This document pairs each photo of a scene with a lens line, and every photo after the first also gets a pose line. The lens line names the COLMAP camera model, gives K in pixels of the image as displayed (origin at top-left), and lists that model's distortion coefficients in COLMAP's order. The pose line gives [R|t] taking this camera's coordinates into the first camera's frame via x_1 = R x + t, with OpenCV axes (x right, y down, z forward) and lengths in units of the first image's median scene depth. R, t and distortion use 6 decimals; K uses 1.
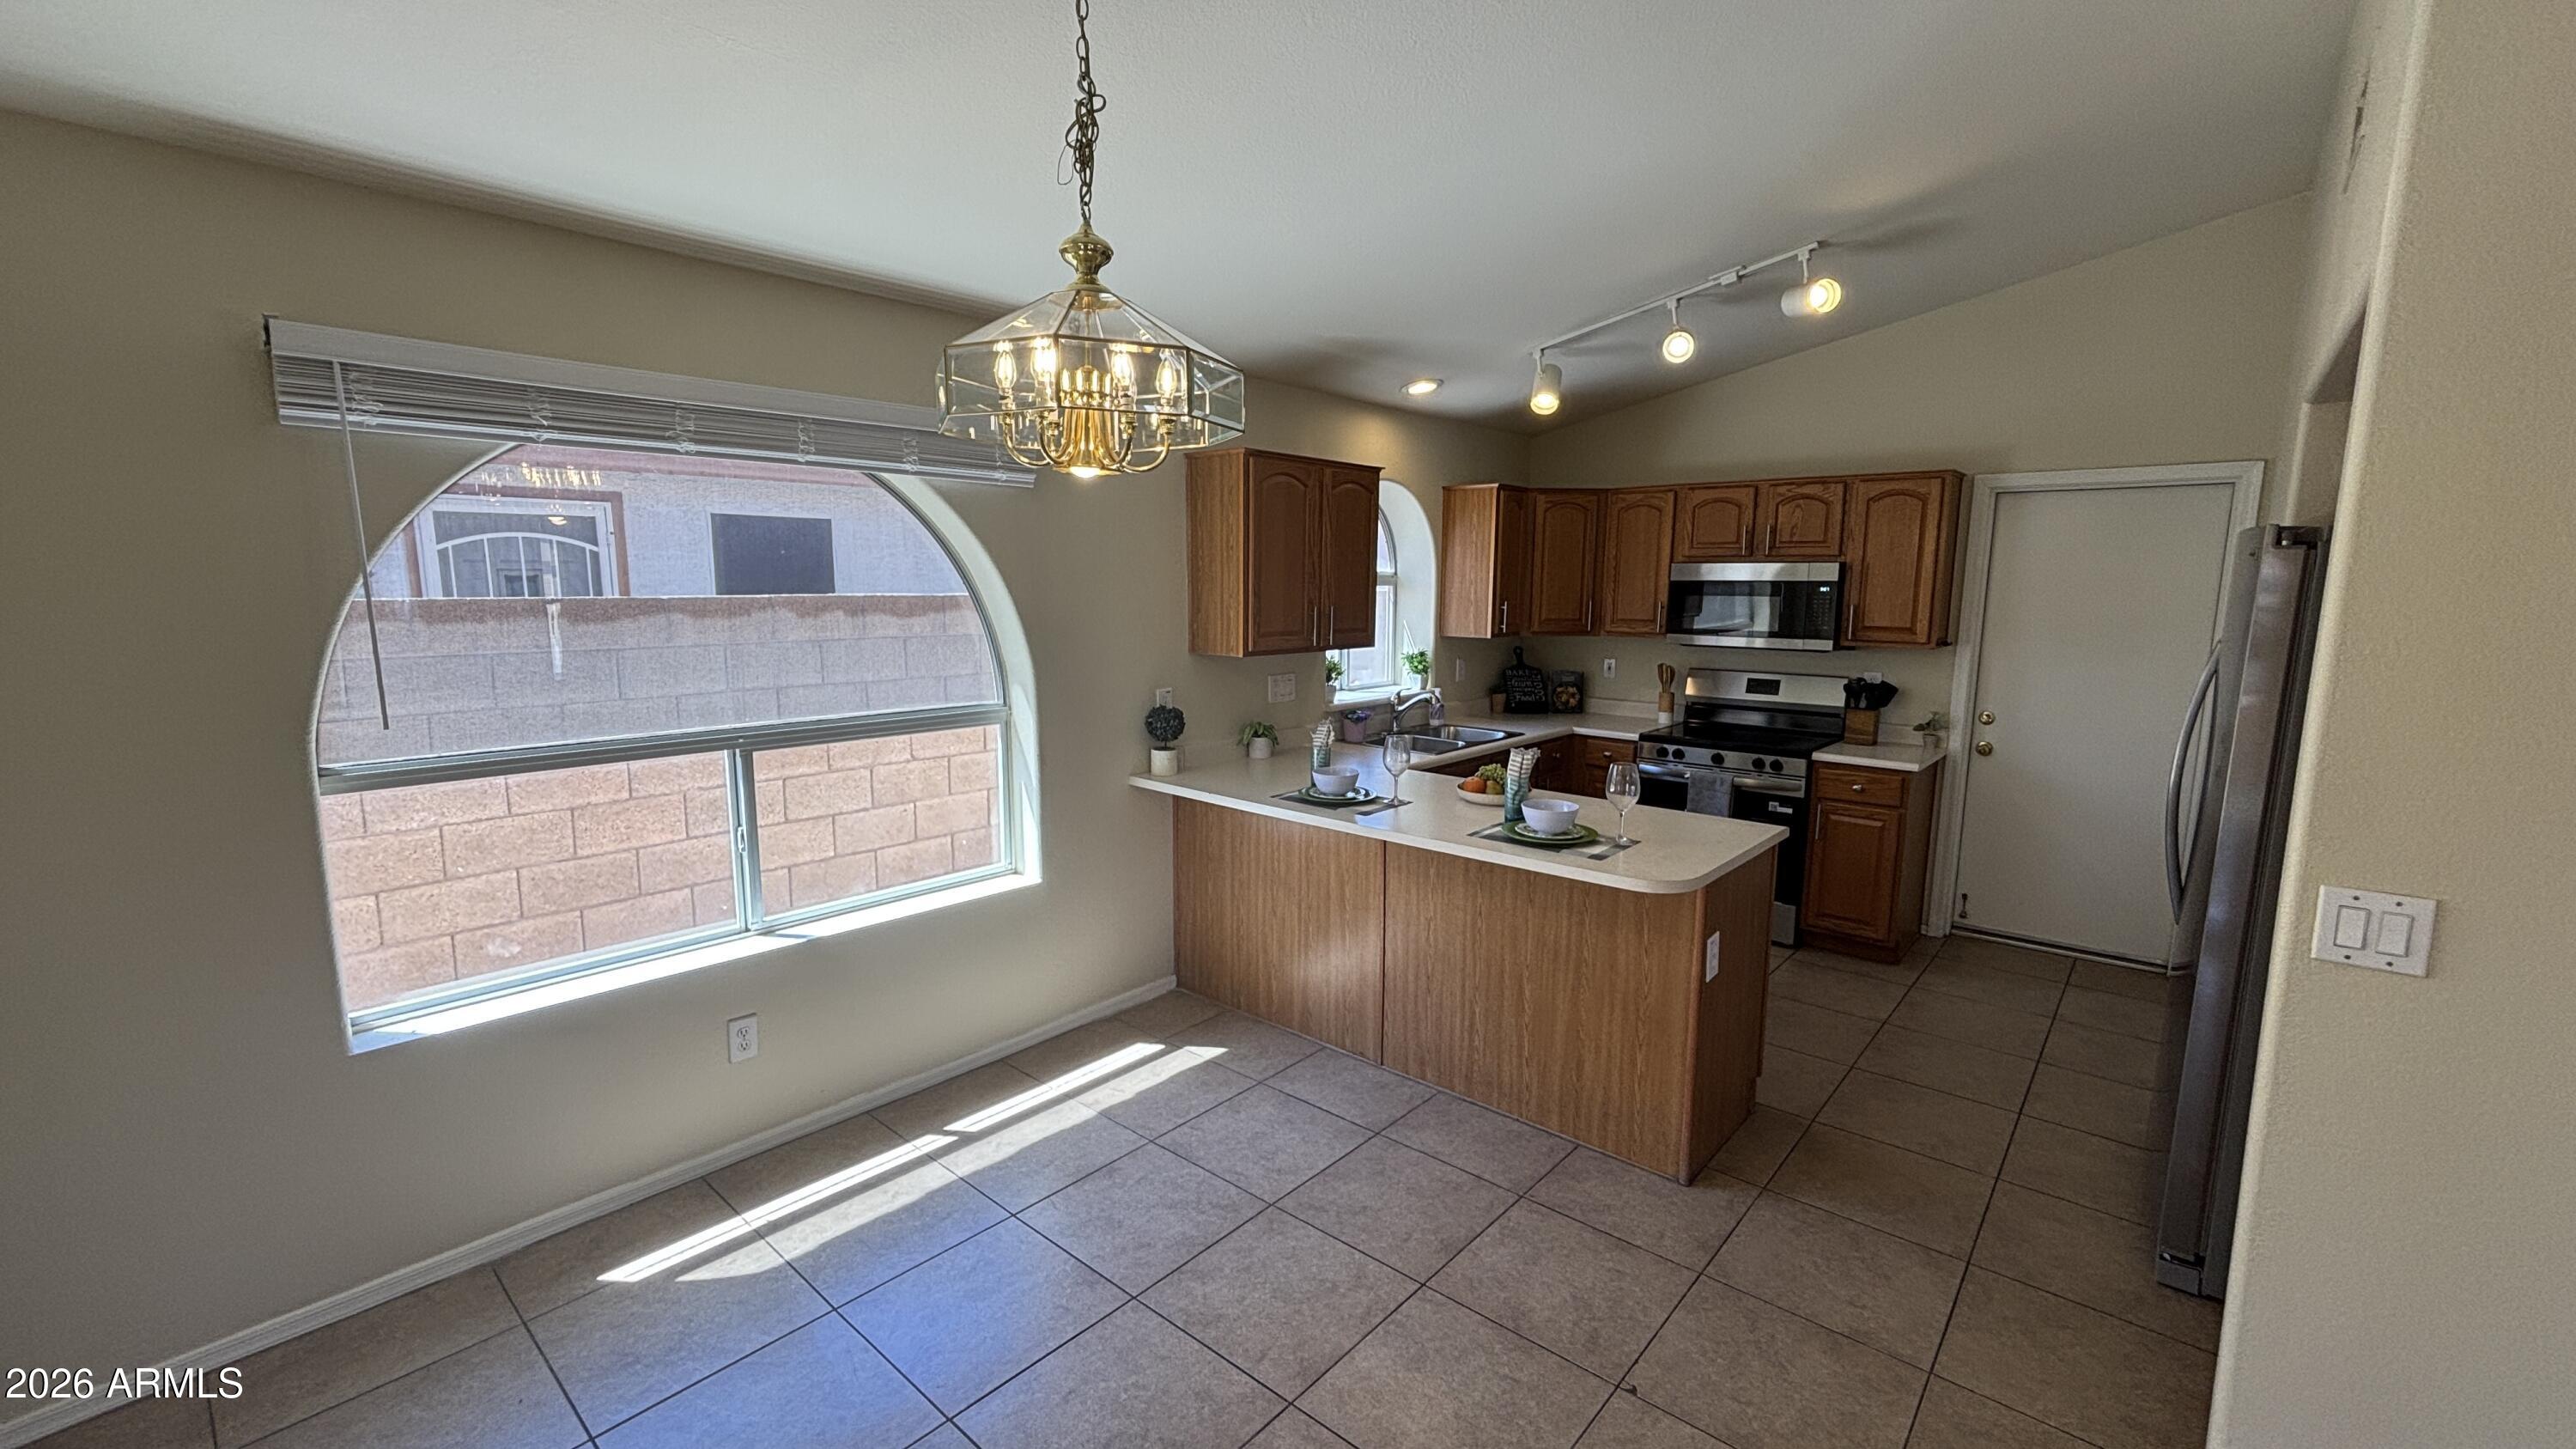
lens RADIAL K [[1041.1, 0, 1283.5], [0, 1041.1, 725.1], [0, 0, 1]] dist [0.000336, 0.000127]
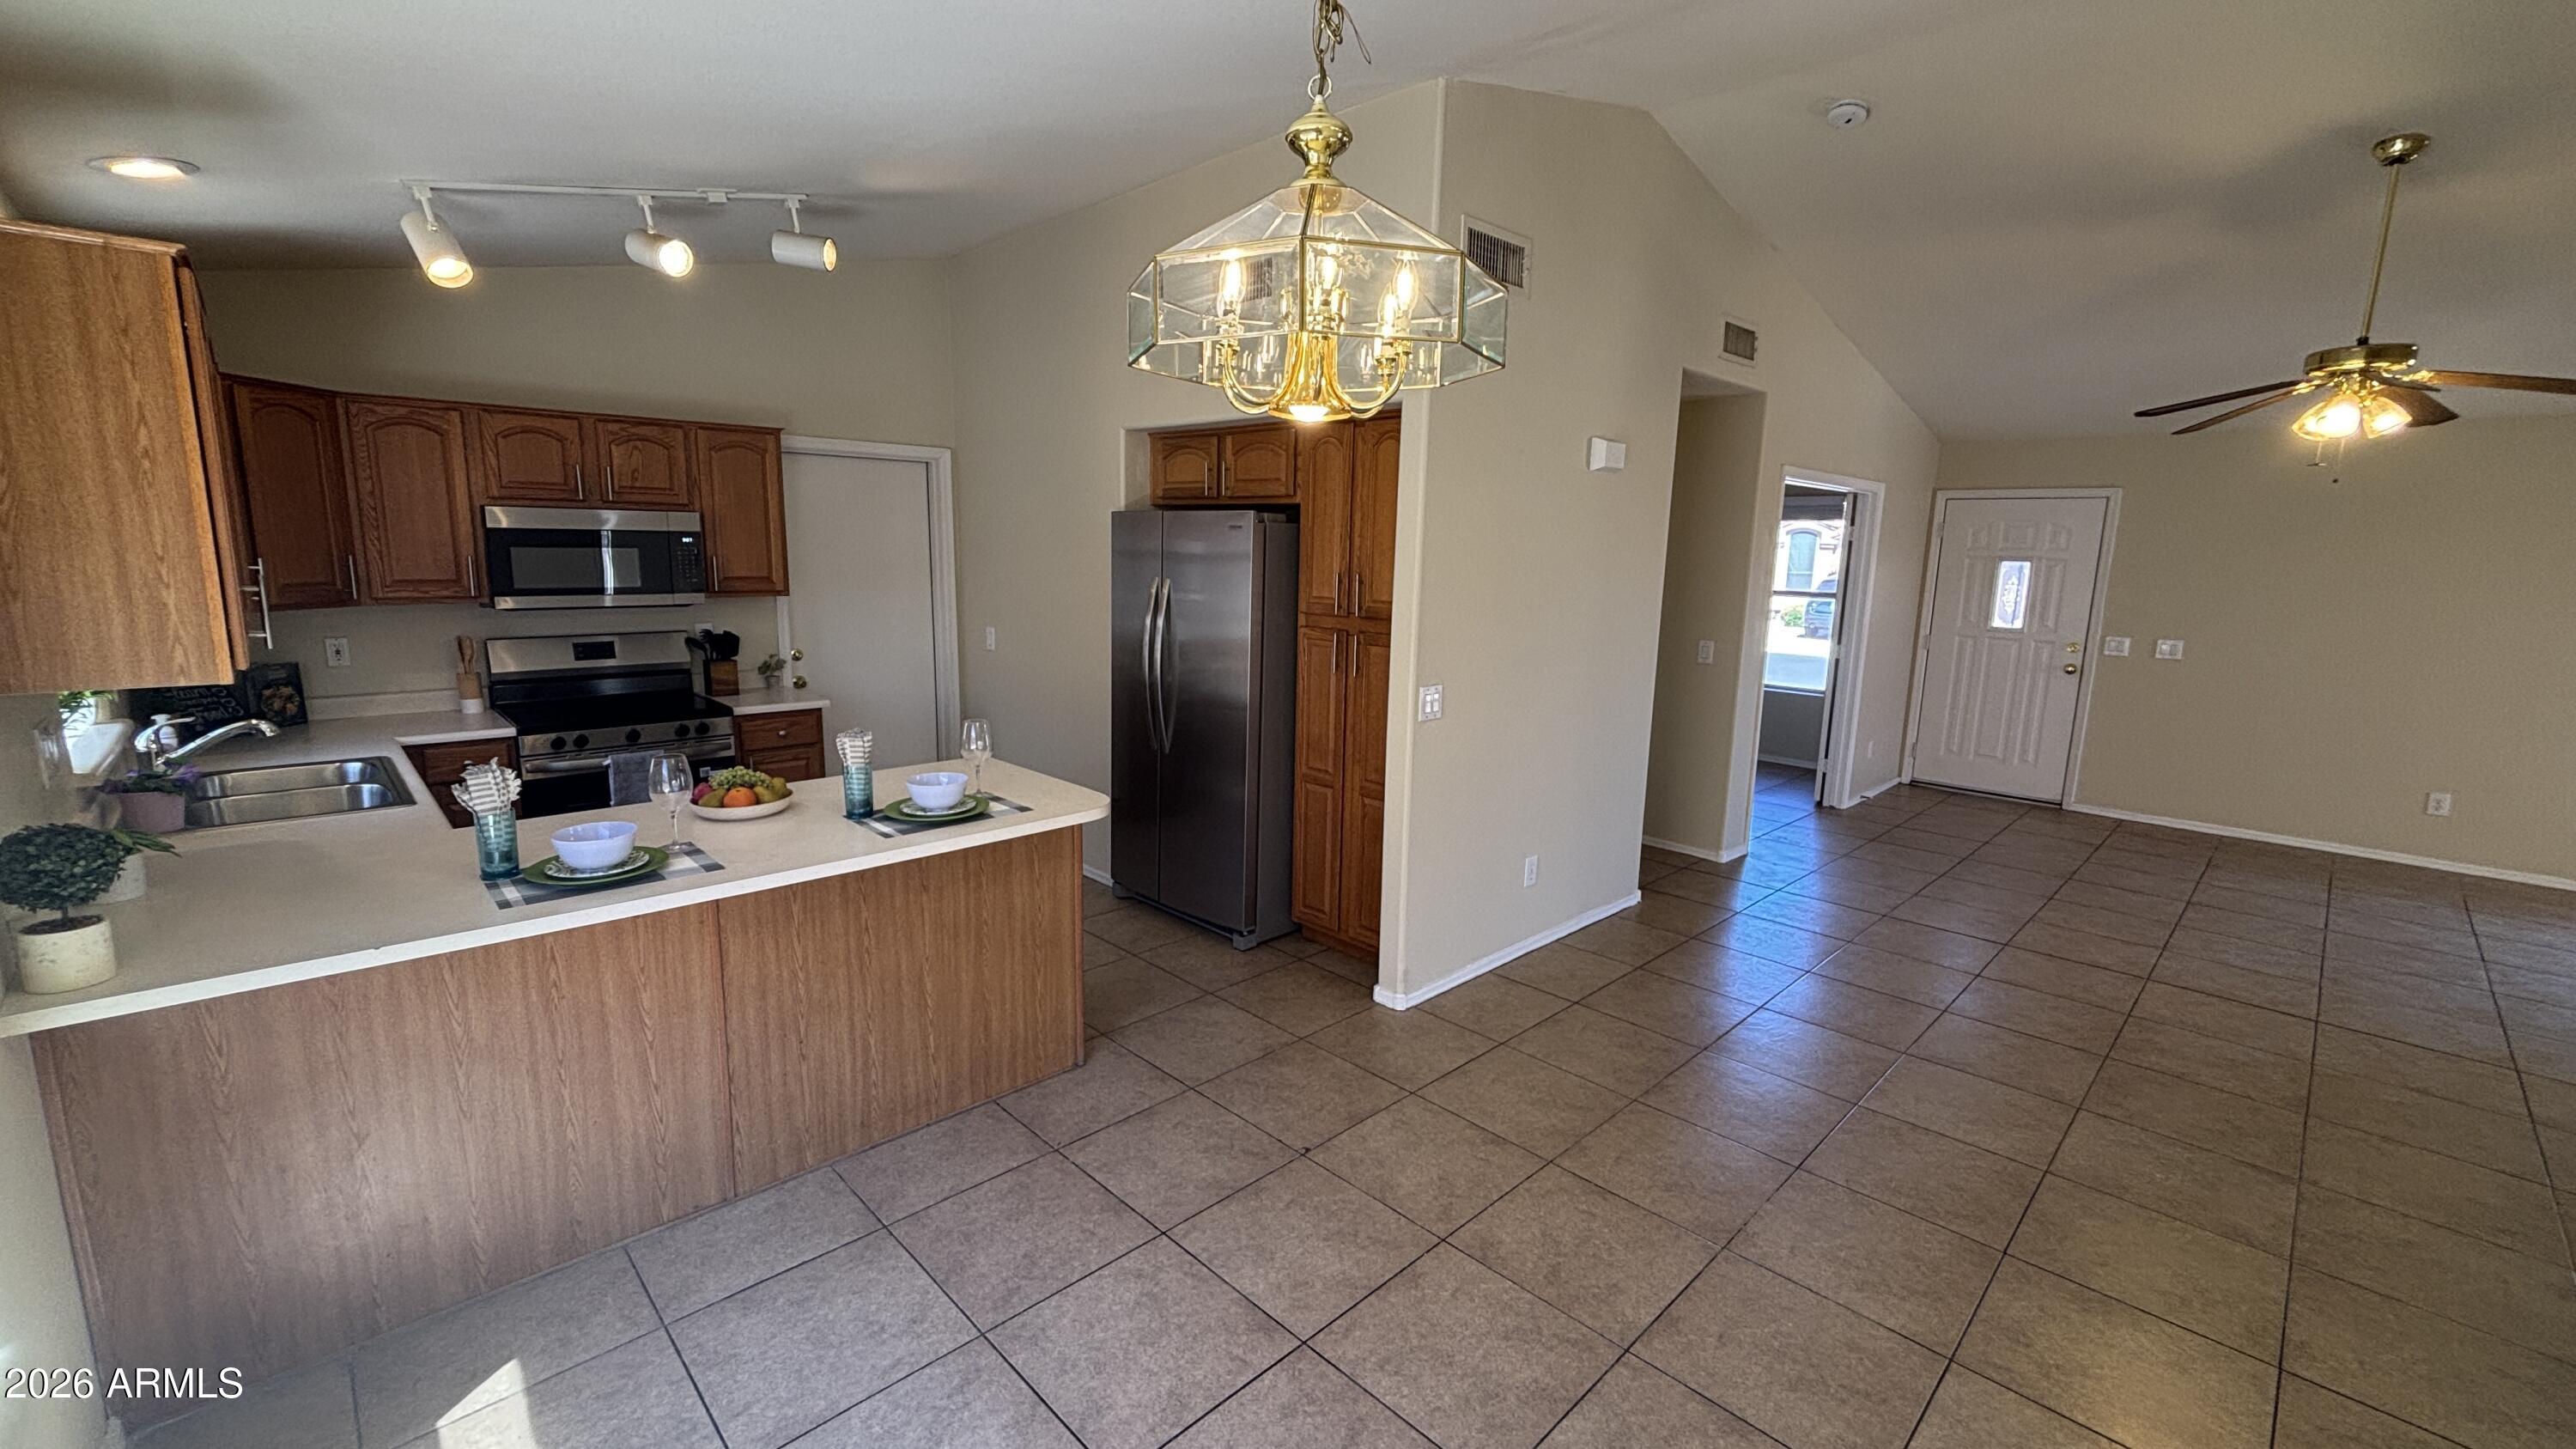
lens RADIAL K [[1041.1, 0, 1283.5], [0, 1041.1, 725.1], [0, 0, 1]] dist [0.000336, 0.000127]
pose [[0.077548, -0.177885, 0.980991, -0.535921], [0.121374, 0.978320, 0.167806, -0.076644], [-0.989573, 0.106053, 0.097458, 0.504989]]
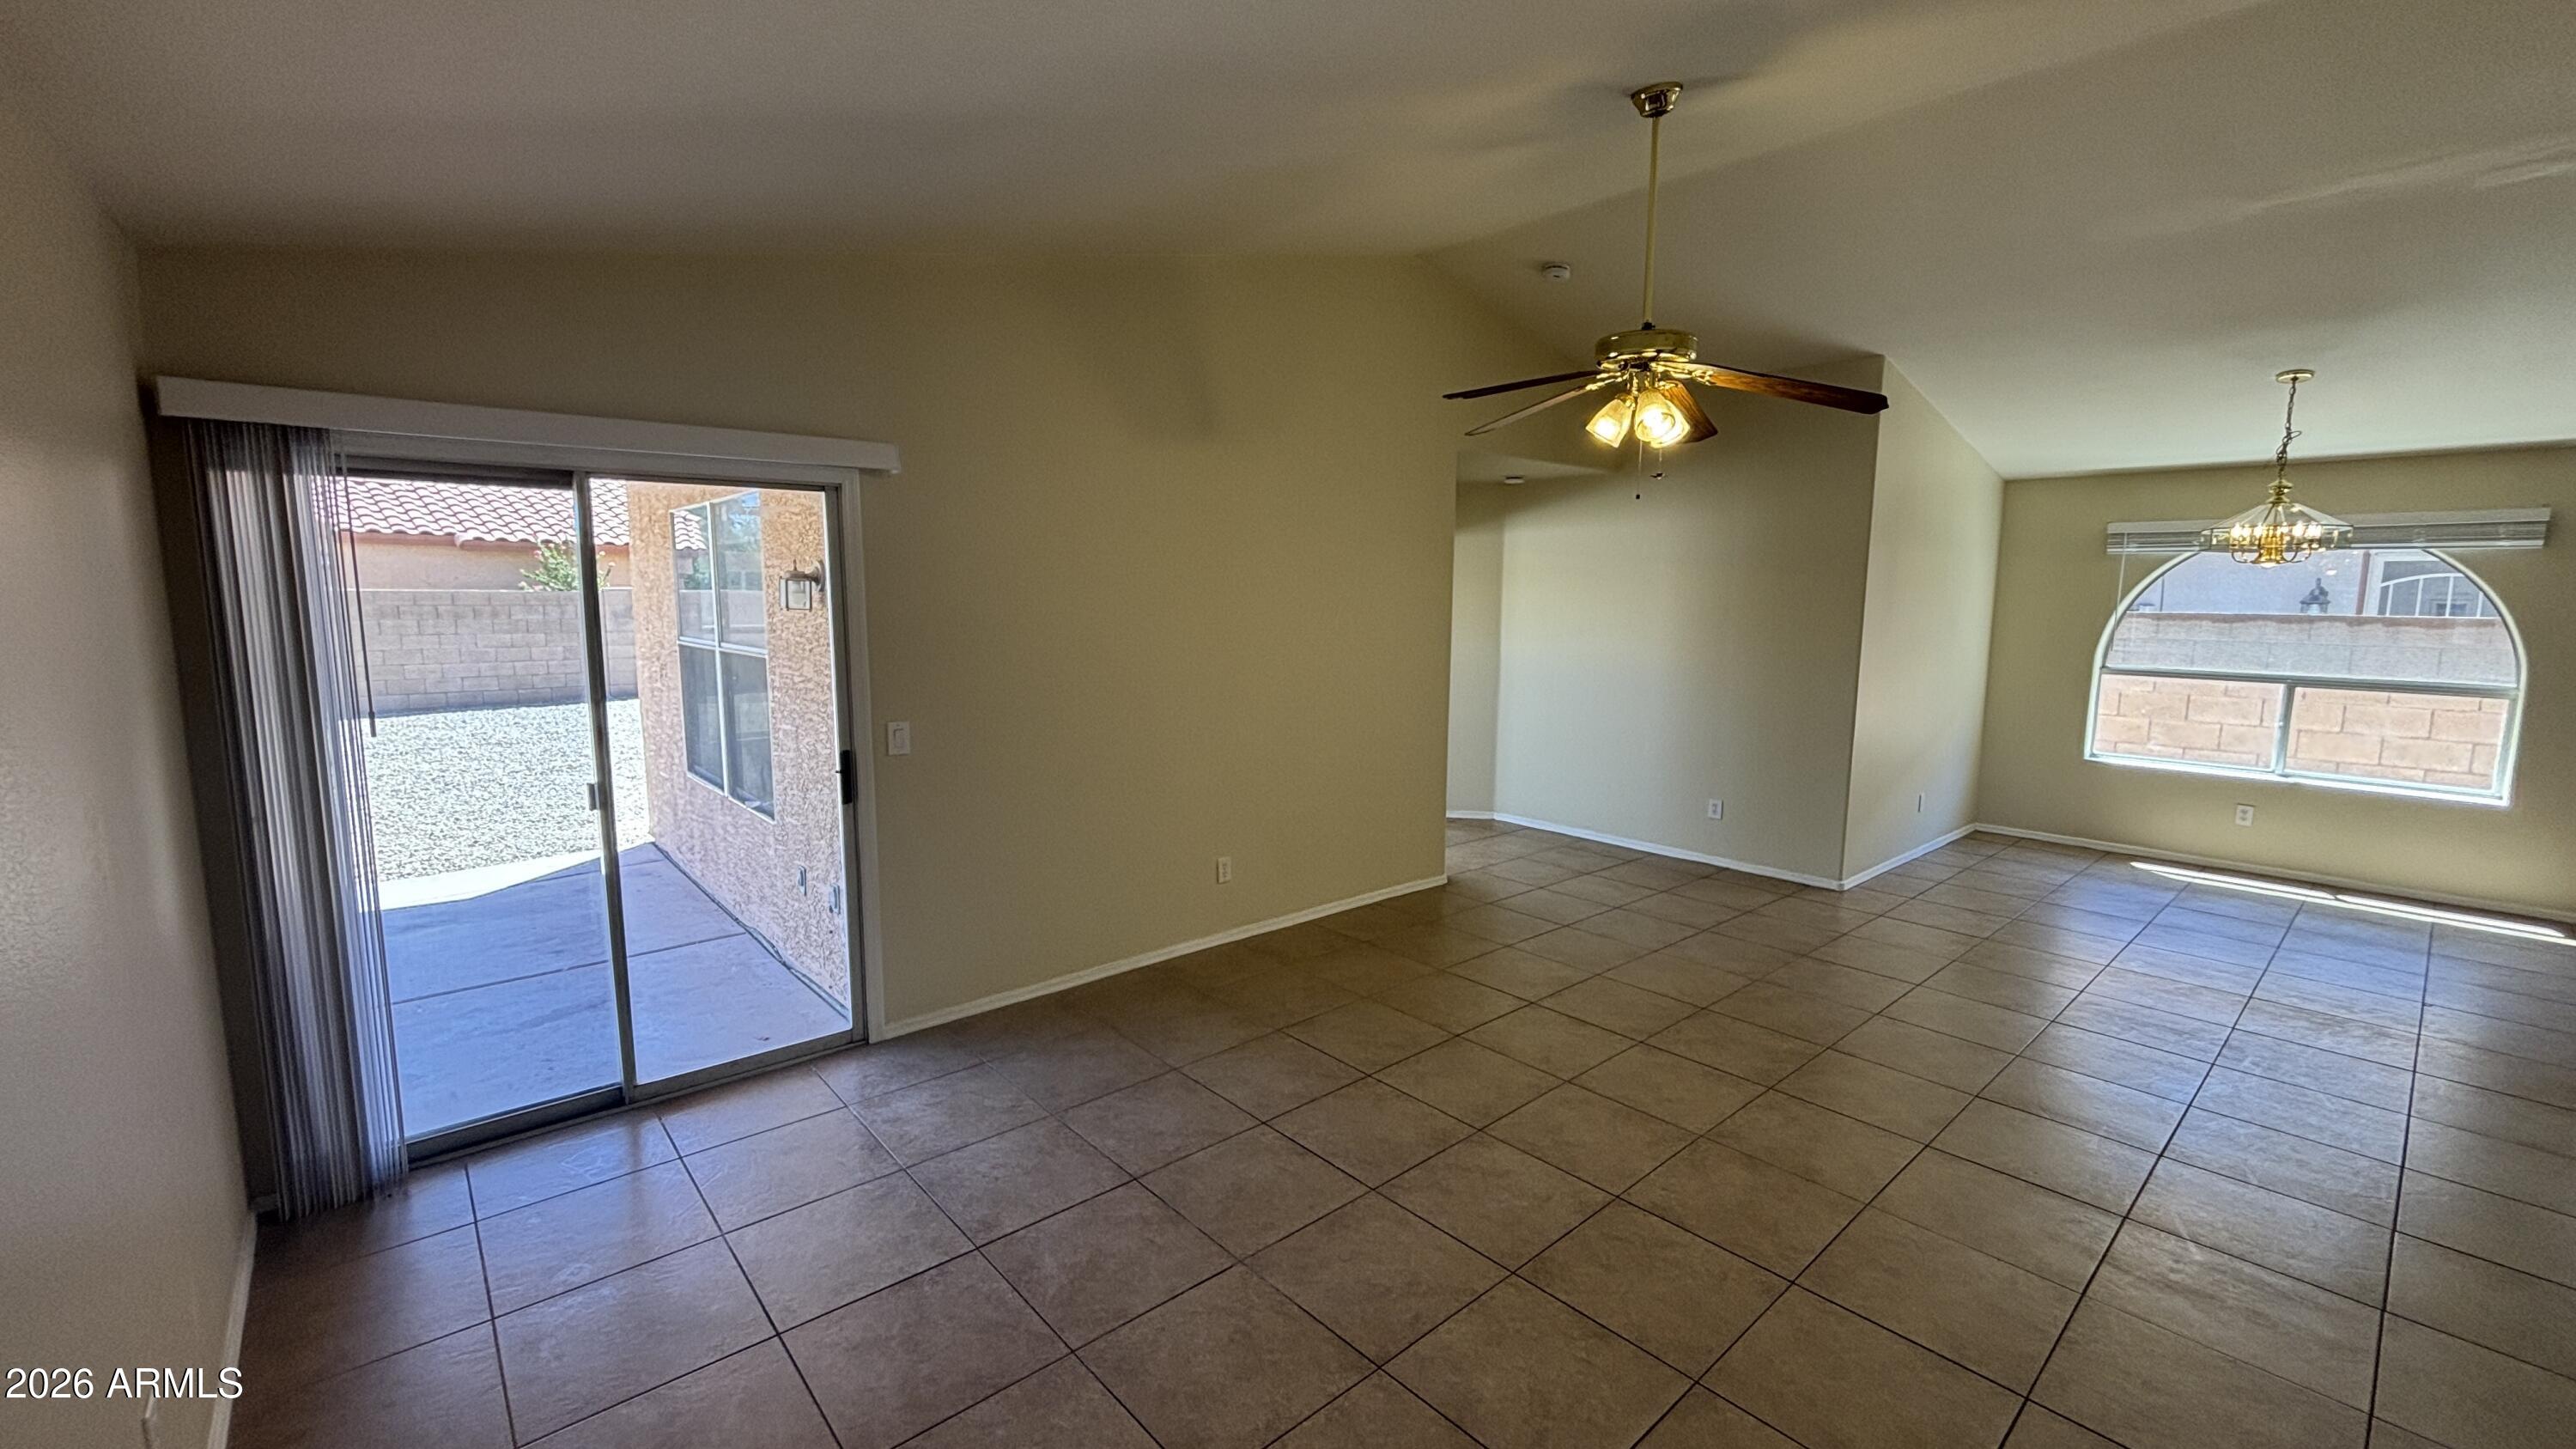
lens RADIAL K [[1041.1, 0, 1283.5], [0, 1041.1, 725.1], [0, 0, 1]] dist [0.000336, 0.000127]
pose [[-0.126918, 0.120132, -0.984612, 1.444141], [-0.148985, 0.979069, 0.138660, 0.090389], [0.980661, 0.164291, -0.106364, -0.594571]]
